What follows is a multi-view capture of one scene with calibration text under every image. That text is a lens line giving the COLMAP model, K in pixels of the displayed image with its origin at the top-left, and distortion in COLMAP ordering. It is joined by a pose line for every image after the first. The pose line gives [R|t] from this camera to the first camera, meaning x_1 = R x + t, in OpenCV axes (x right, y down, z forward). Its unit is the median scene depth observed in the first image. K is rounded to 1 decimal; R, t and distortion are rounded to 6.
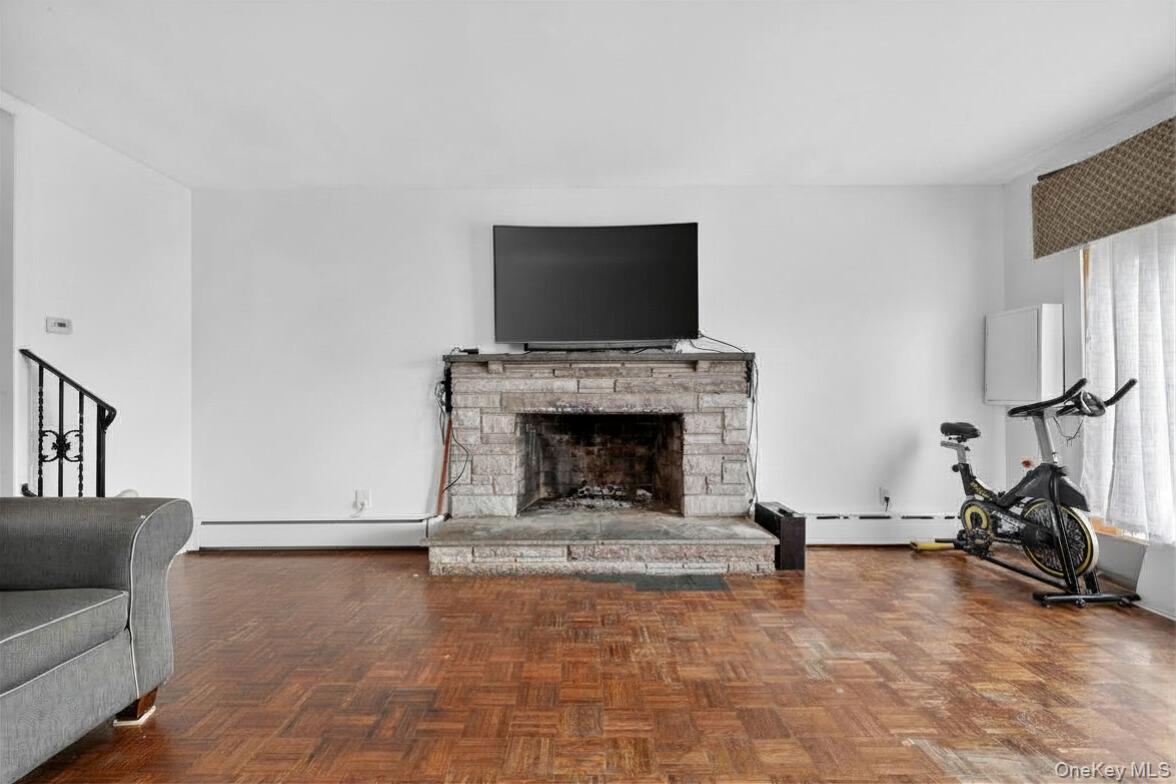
lens RADIAL K [[492.3, 0, 581.7], [0, 492.3, 390.9], [0, 0, 1]] dist [-0.001219, -0.000039]
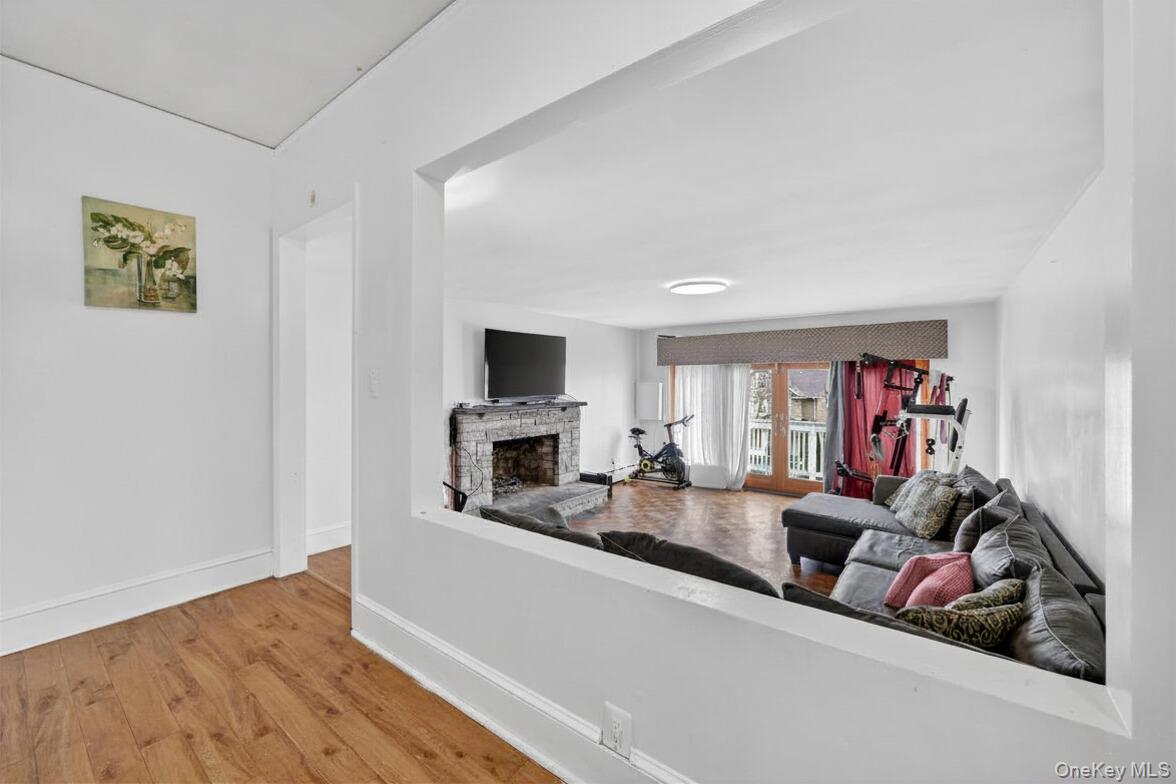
lens RADIAL K [[455.9, 0, 587.0], [0, 455.9, 381.4], [0, 0, 1]] dist [-0.001780, -0.000287]
pose [[0.599450, 0.003017, 0.800407, -1.185318], [-0.023147, 0.999640, 0.013568, -0.189219], [-0.800077, -0.026660, 0.599304, -0.168799]]
